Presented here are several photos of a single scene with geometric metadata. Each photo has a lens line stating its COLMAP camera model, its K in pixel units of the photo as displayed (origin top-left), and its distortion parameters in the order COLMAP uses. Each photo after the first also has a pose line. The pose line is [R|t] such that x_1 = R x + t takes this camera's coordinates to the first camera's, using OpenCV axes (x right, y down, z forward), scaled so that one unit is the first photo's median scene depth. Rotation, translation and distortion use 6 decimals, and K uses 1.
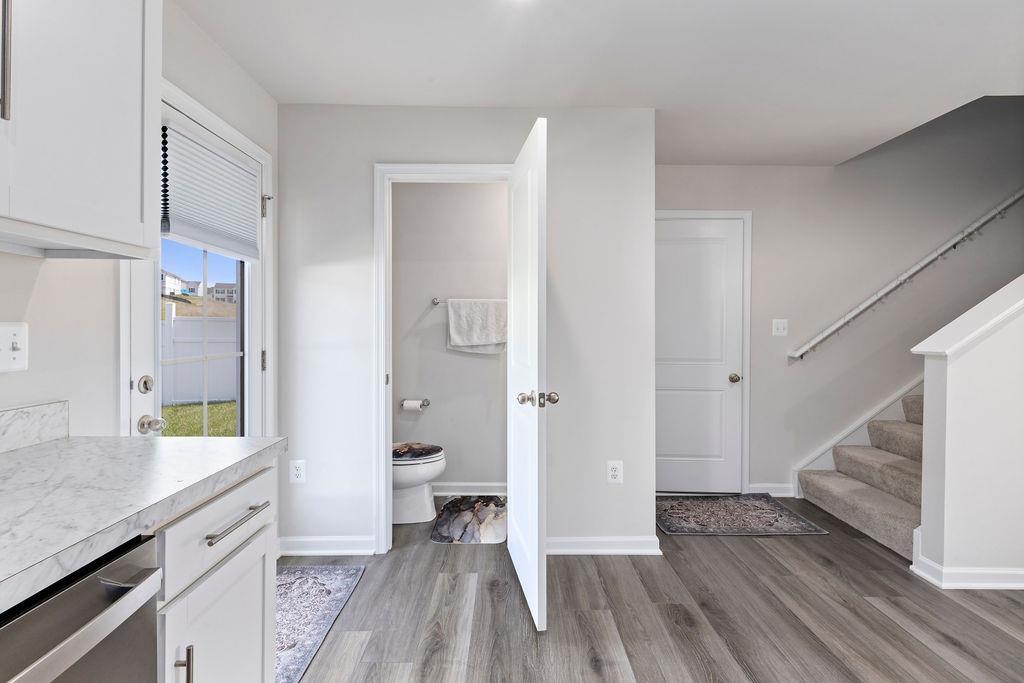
lens RADIAL K [[466.1, 0, 509.4], [0, 466.1, 333.6], [0, 0, 1]] dist [0.007091, -0.001572]
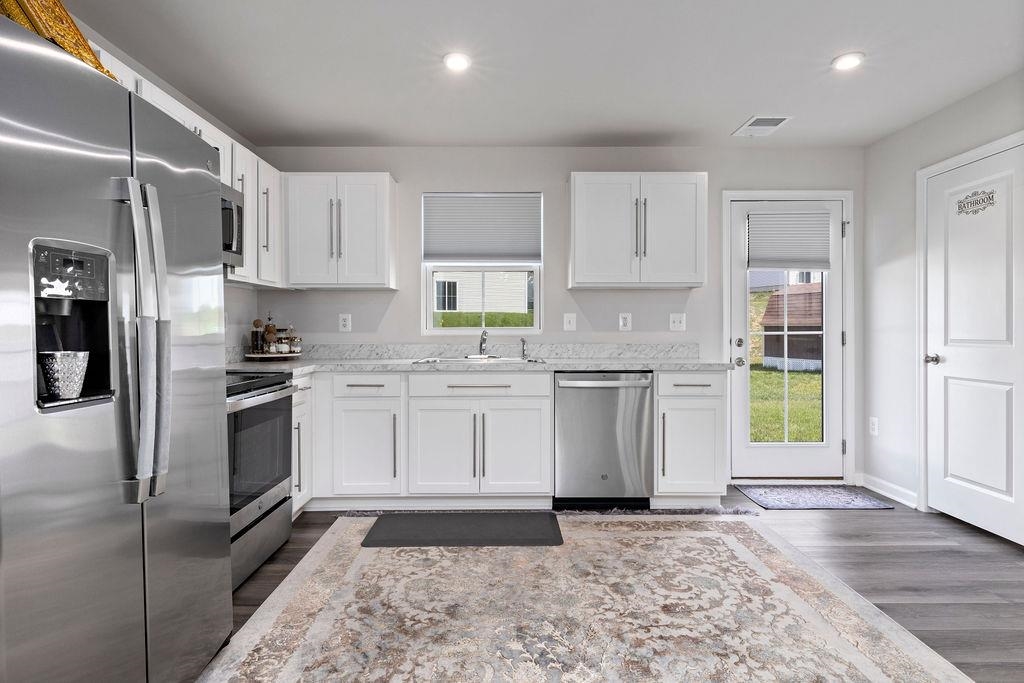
lens RADIAL K [[554.7, 0, 513.9], [0, 554.7, 329.1], [0, 0, 1]] dist [0.001222, 0.001449]
pose [[0.014949, -0.003375, -0.999883, 1.138001], [-0.013712, 0.999900, -0.003580, 0.050054], [0.999794, 0.013764, 0.014901, -0.020668]]
